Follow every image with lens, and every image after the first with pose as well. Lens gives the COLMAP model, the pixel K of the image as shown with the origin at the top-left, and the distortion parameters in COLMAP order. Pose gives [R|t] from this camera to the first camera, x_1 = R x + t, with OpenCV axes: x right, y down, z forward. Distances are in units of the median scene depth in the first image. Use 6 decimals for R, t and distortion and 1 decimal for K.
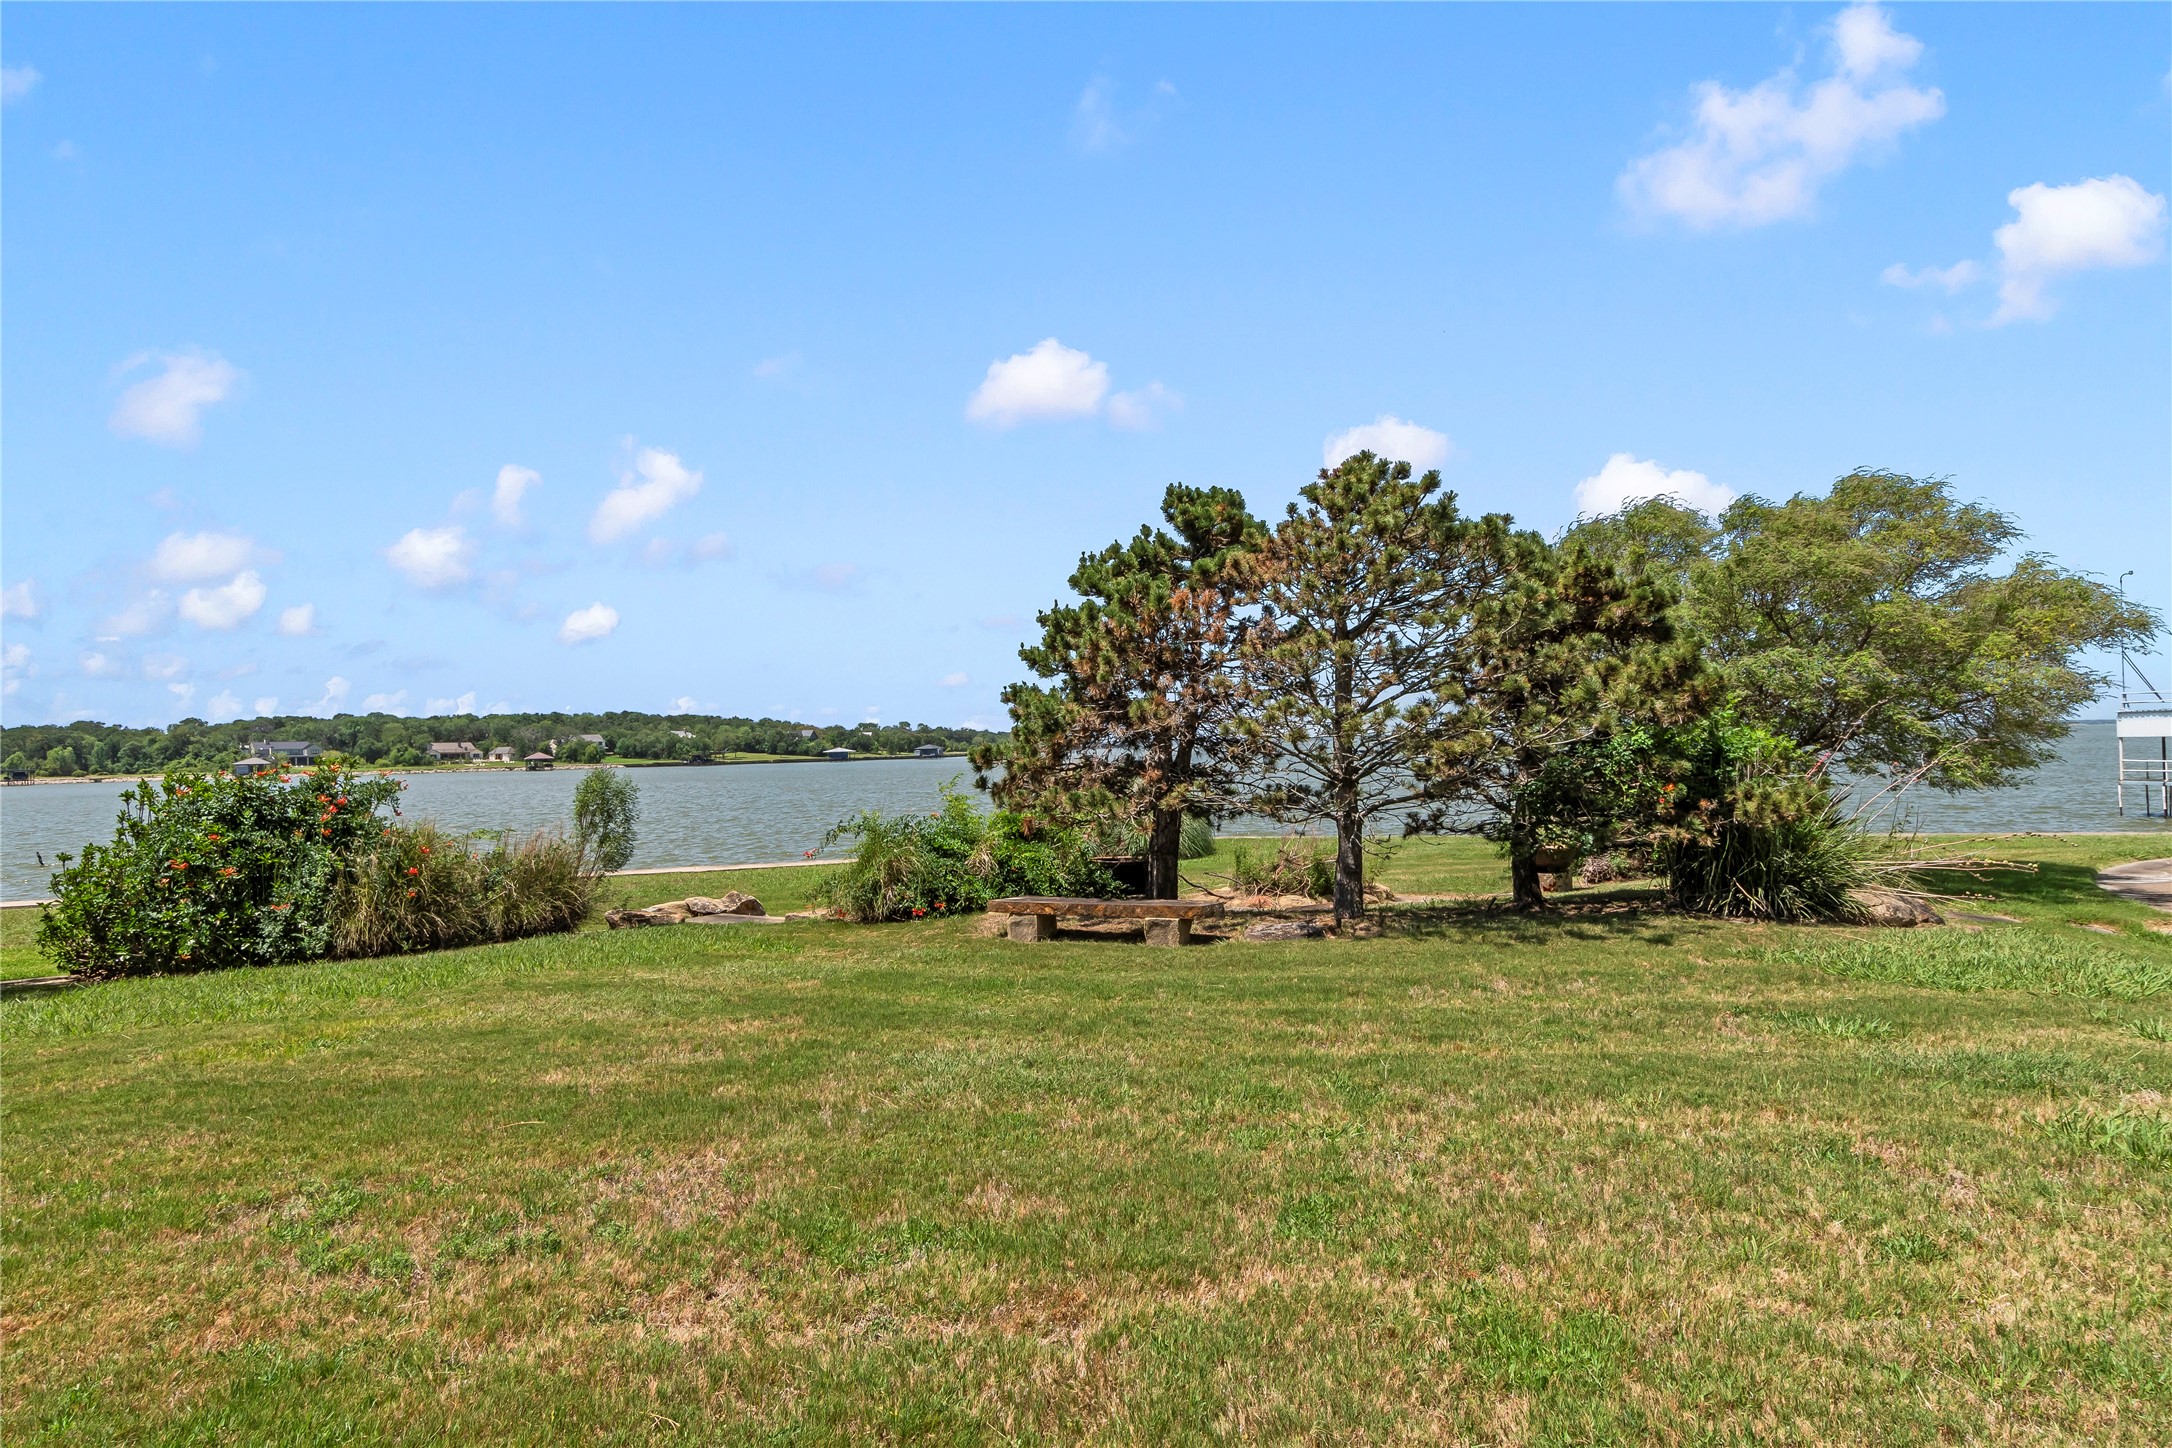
lens RADIAL K [[1014.9, 0, 1026.0], [0, 1014.9, 757.1], [0, 0, 1]] dist [-0.000116, 0.000016]
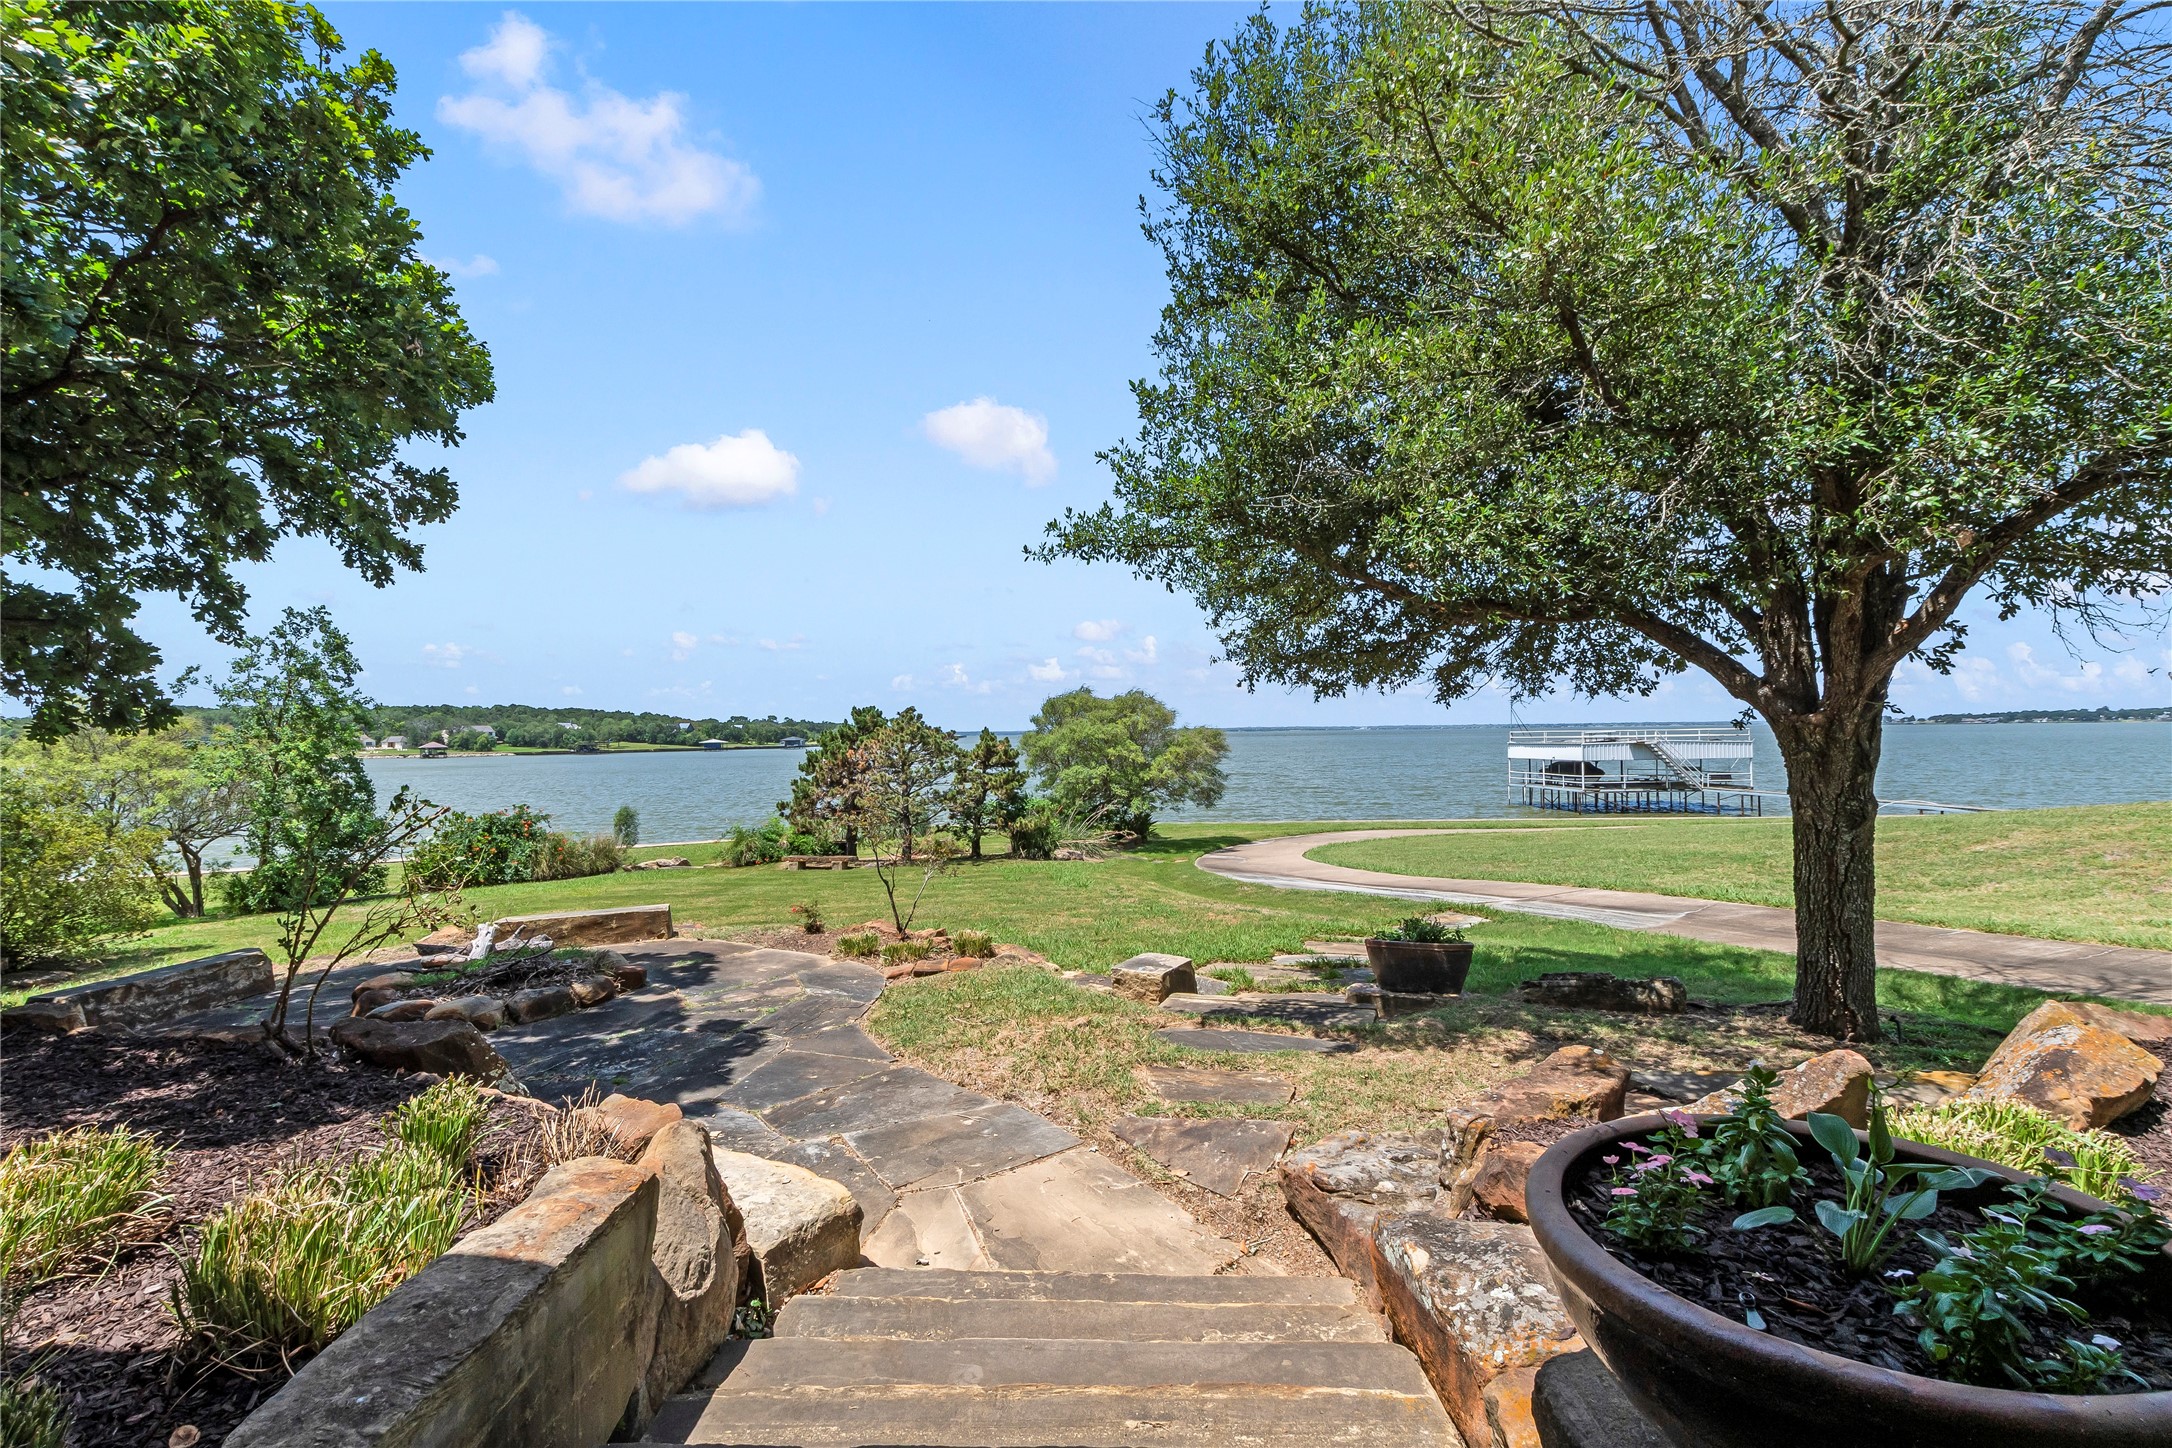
lens RADIAL K [[969.2, 0, 1080.3], [0, 969.2, 736.9], [0, 0, 1]] dist [0.001501, -0.000519]
pose [[0.983053, 0.009397, 0.183083, 0.029363], [-0.010403, 0.999936, 0.004537, -0.022507], [-0.183029, -0.006365, 0.983087, -0.189424]]
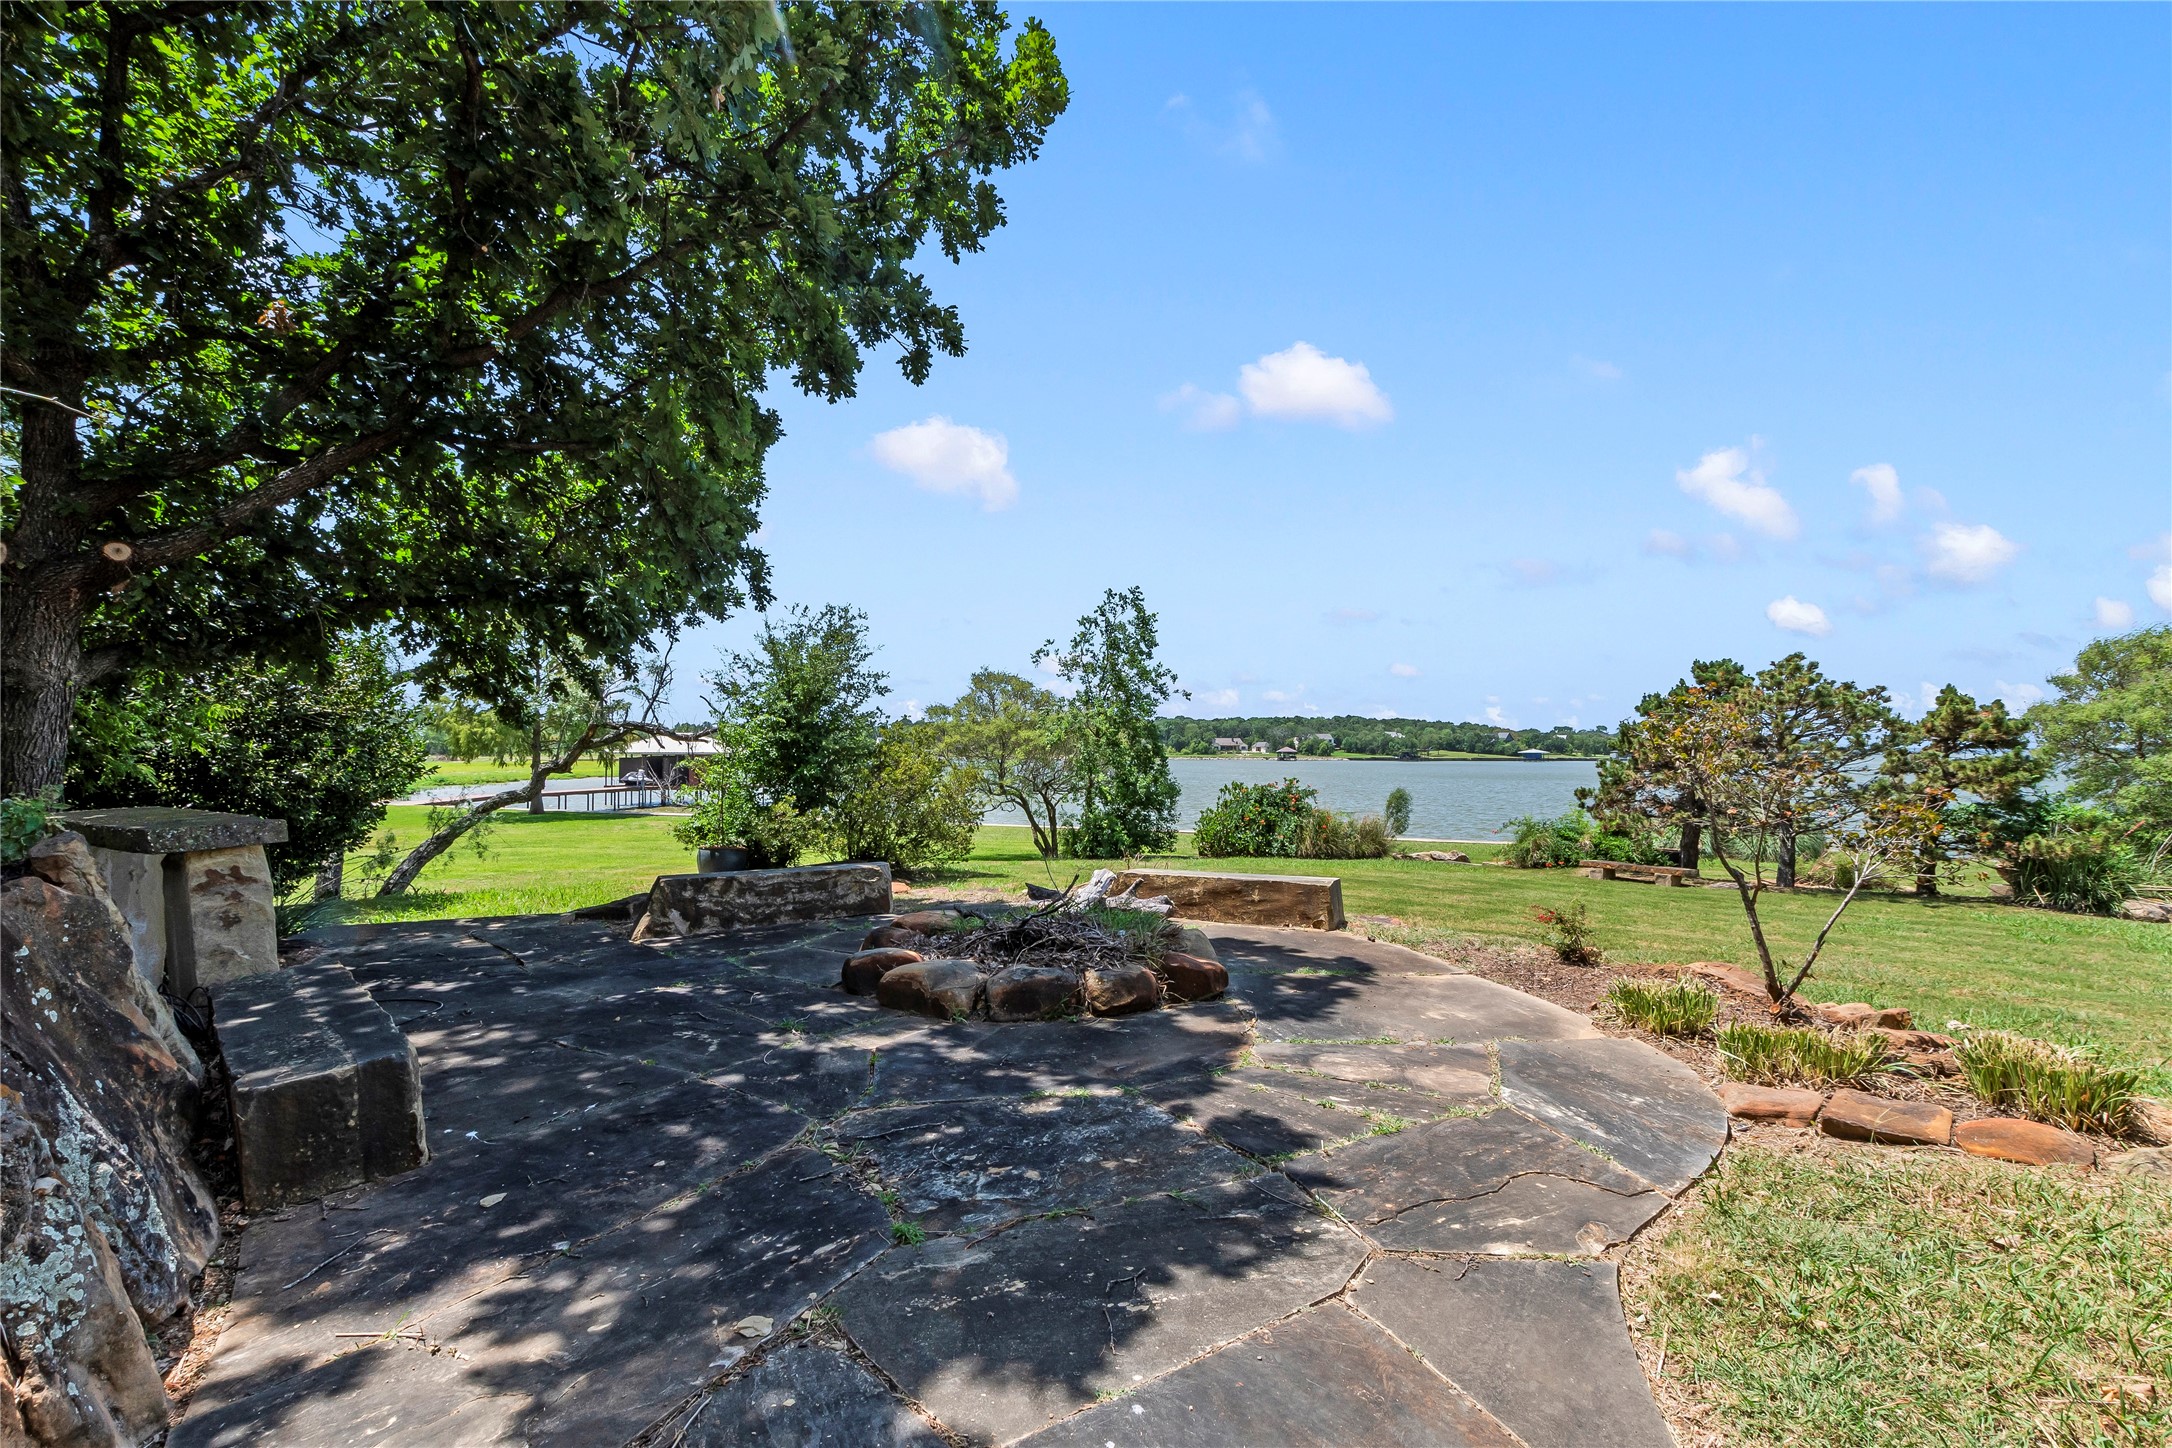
lens RADIAL K [[918.7, 0, 1086.8], [0, 918.7, 735.7], [0, 0, 1]] dist [0.008564, -0.000130]
pose [[0.802481, 0.016967, -0.596436, 0.029271], [-0.023343, 0.999723, -0.002968, -0.009827], [0.596220, 0.016305, 0.802655, -0.125531]]
